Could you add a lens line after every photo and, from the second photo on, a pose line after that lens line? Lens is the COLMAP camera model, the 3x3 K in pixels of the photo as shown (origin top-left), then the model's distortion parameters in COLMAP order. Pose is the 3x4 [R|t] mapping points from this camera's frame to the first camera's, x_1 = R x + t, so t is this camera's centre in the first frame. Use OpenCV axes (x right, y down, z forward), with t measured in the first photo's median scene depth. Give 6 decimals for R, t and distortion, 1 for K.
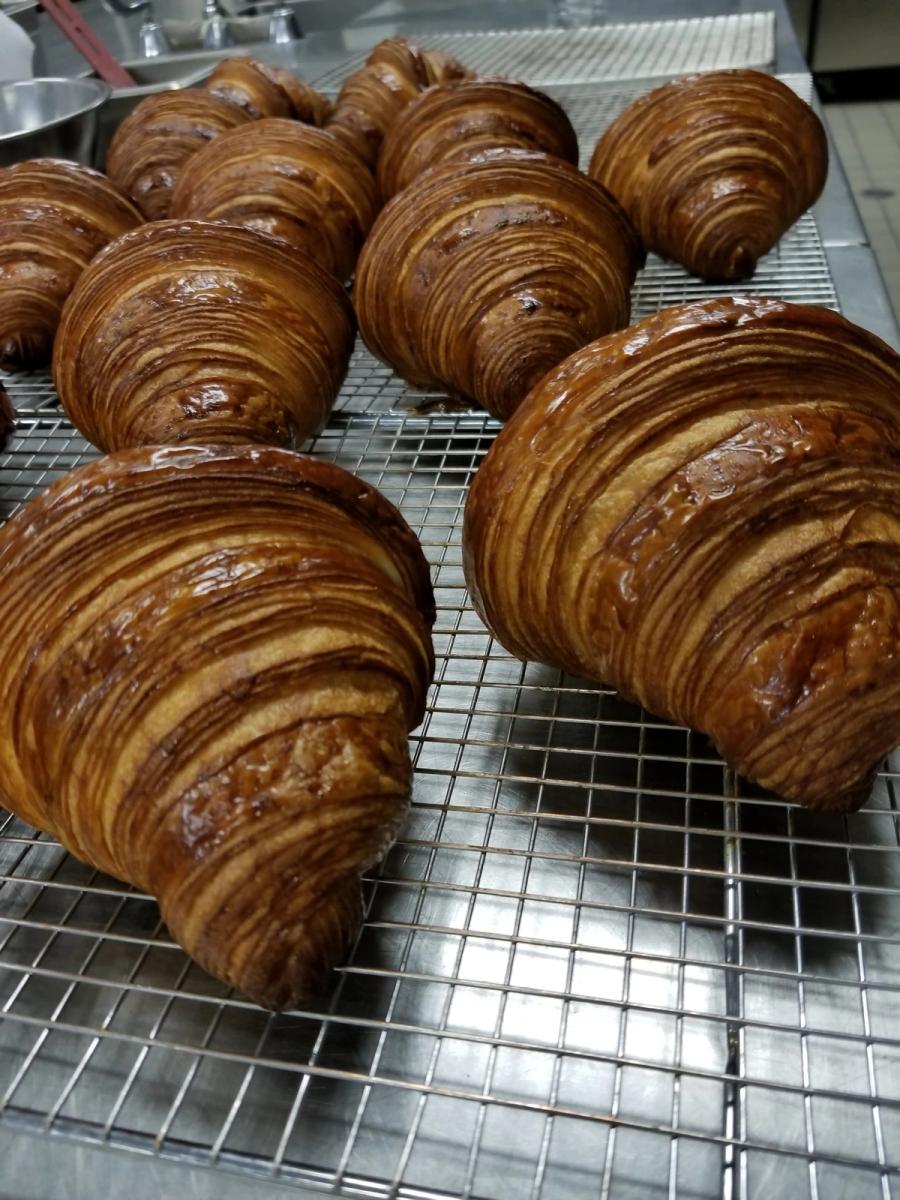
lens RADIAL K [[959.6, 0, 452.2], [0, 959.6, 597.5], [0, 0, 1]] dist [0.072247, -0.223733]
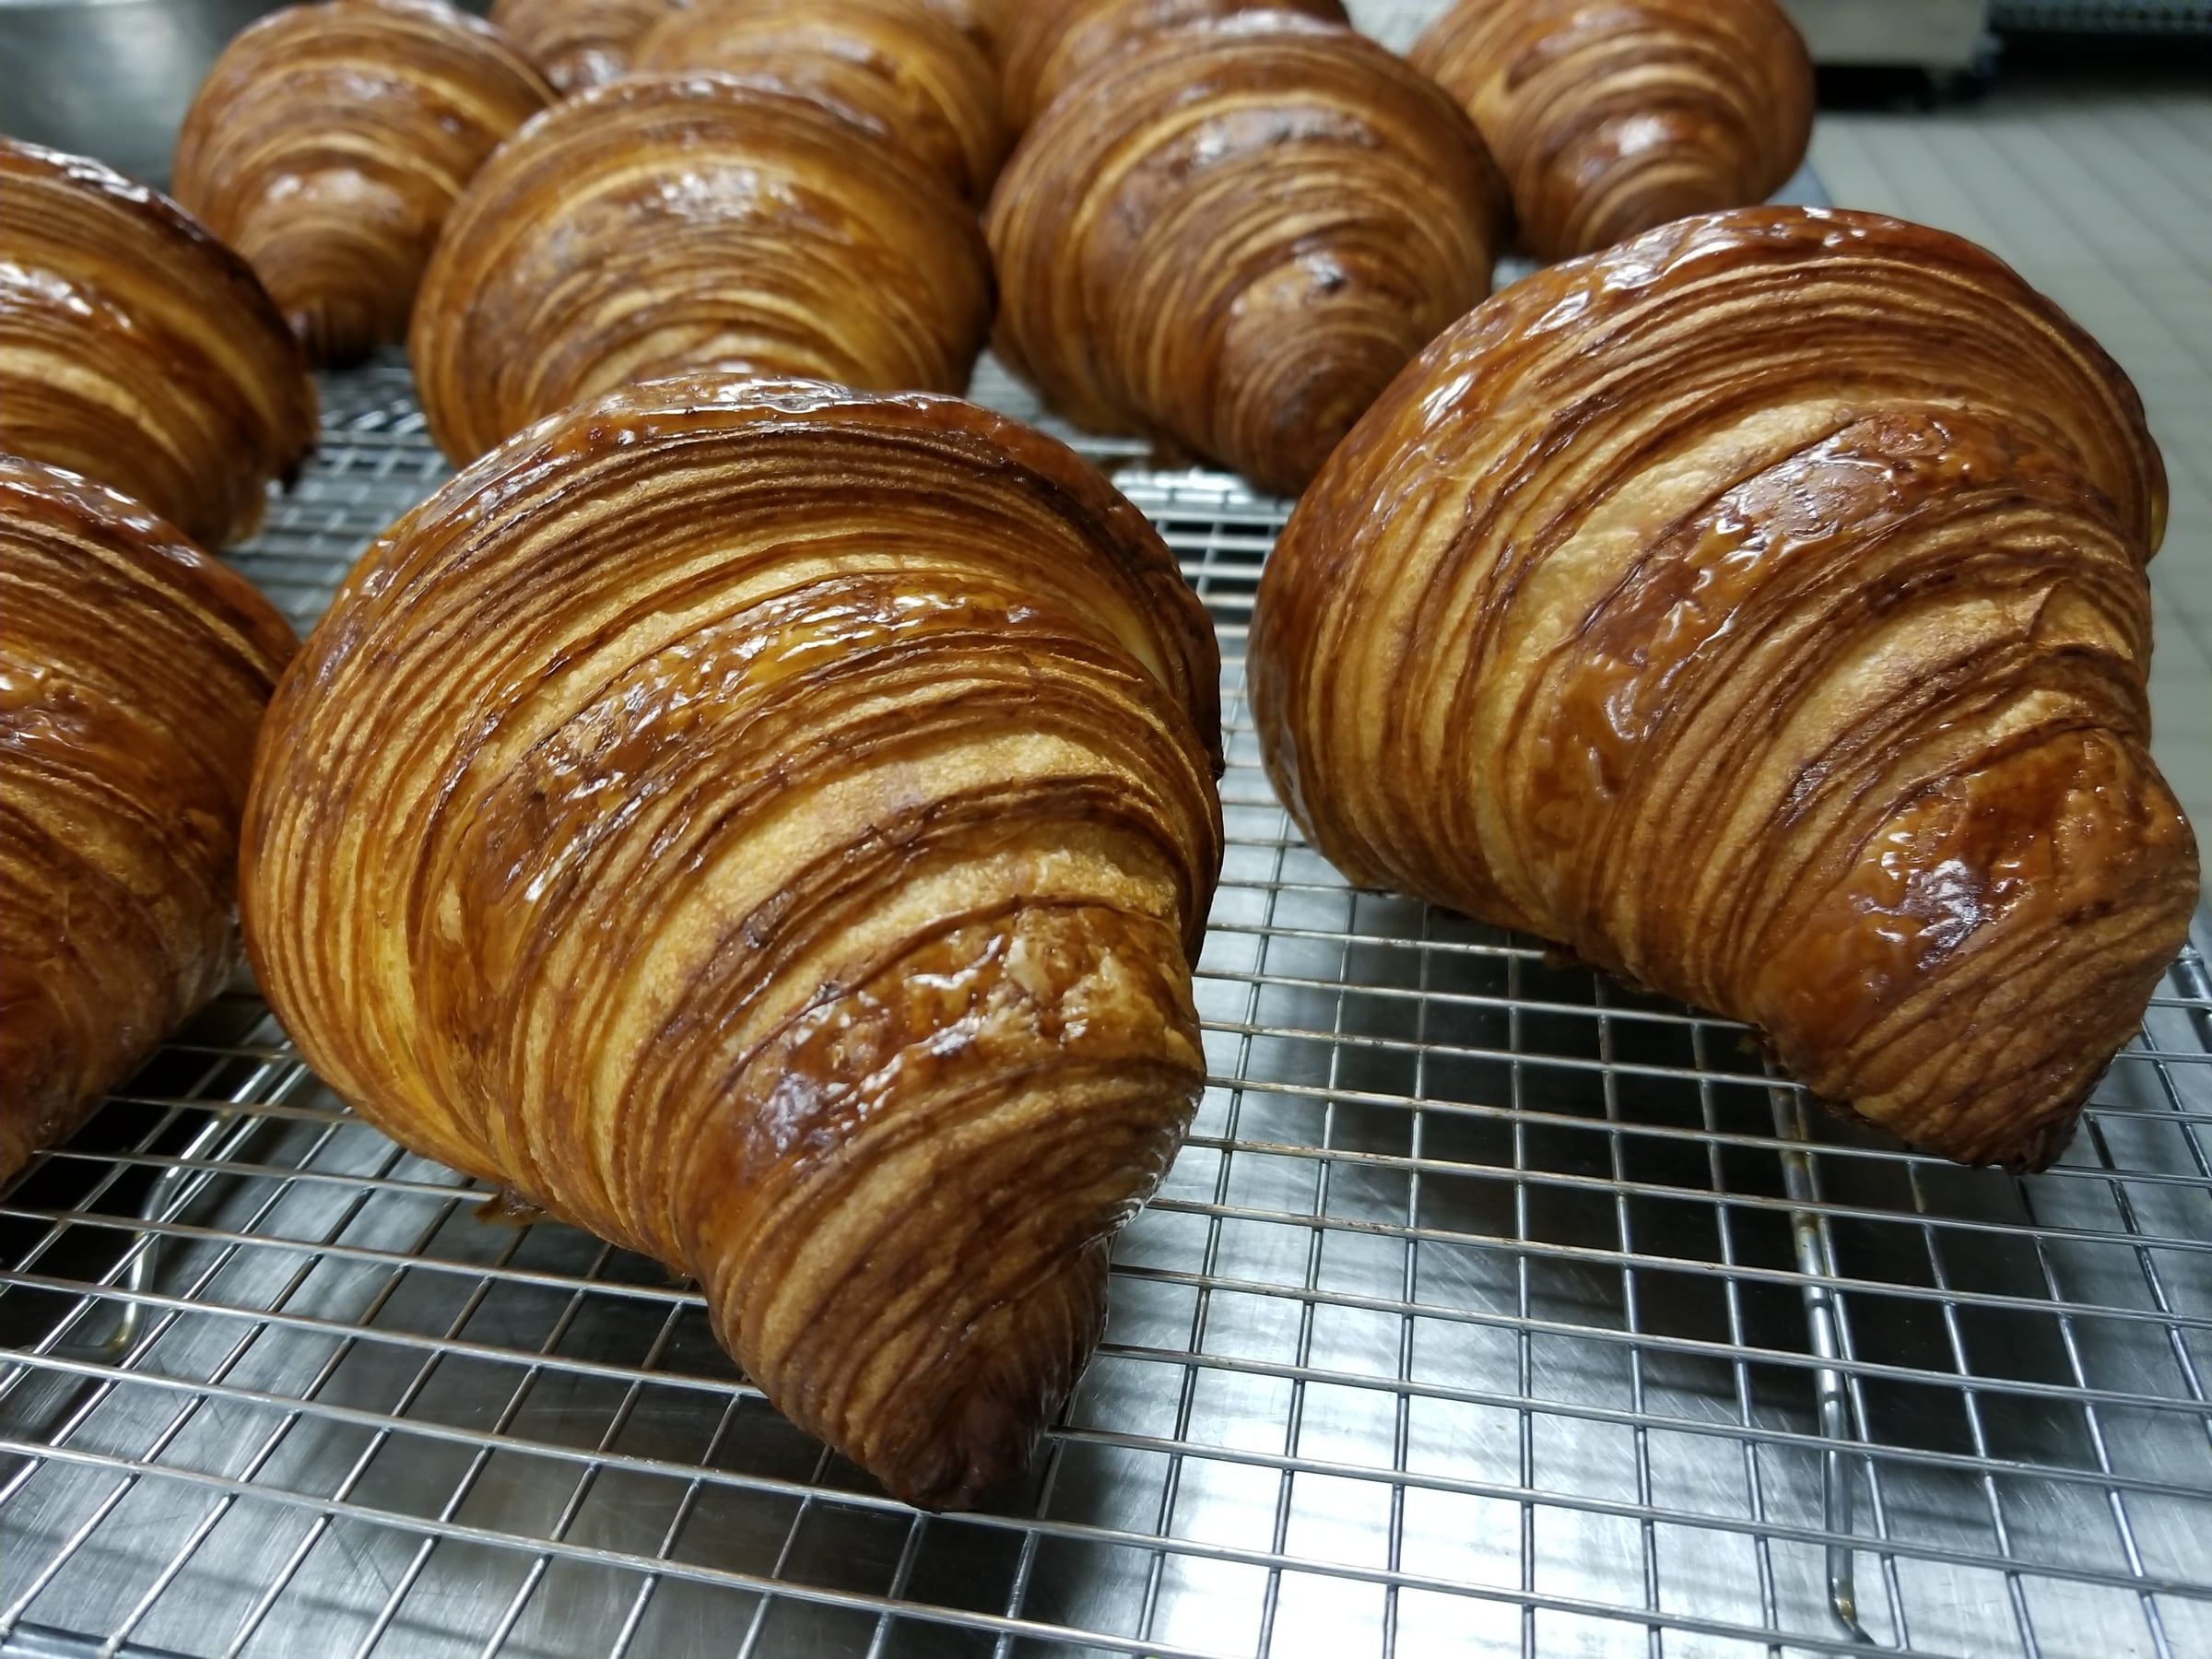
lens RADIAL K [[1768.9, 0, 1073.8], [0, 1768.9, 796.0], [0, 0, 1]] dist [0.072247, -0.223733]
pose [[0.996875, 0.056747, 0.054952, -0.165878], [-0.051177, 0.993875, -0.097946, 0.147502], [-0.060174, 0.094828, 0.993673, 0.078302]]
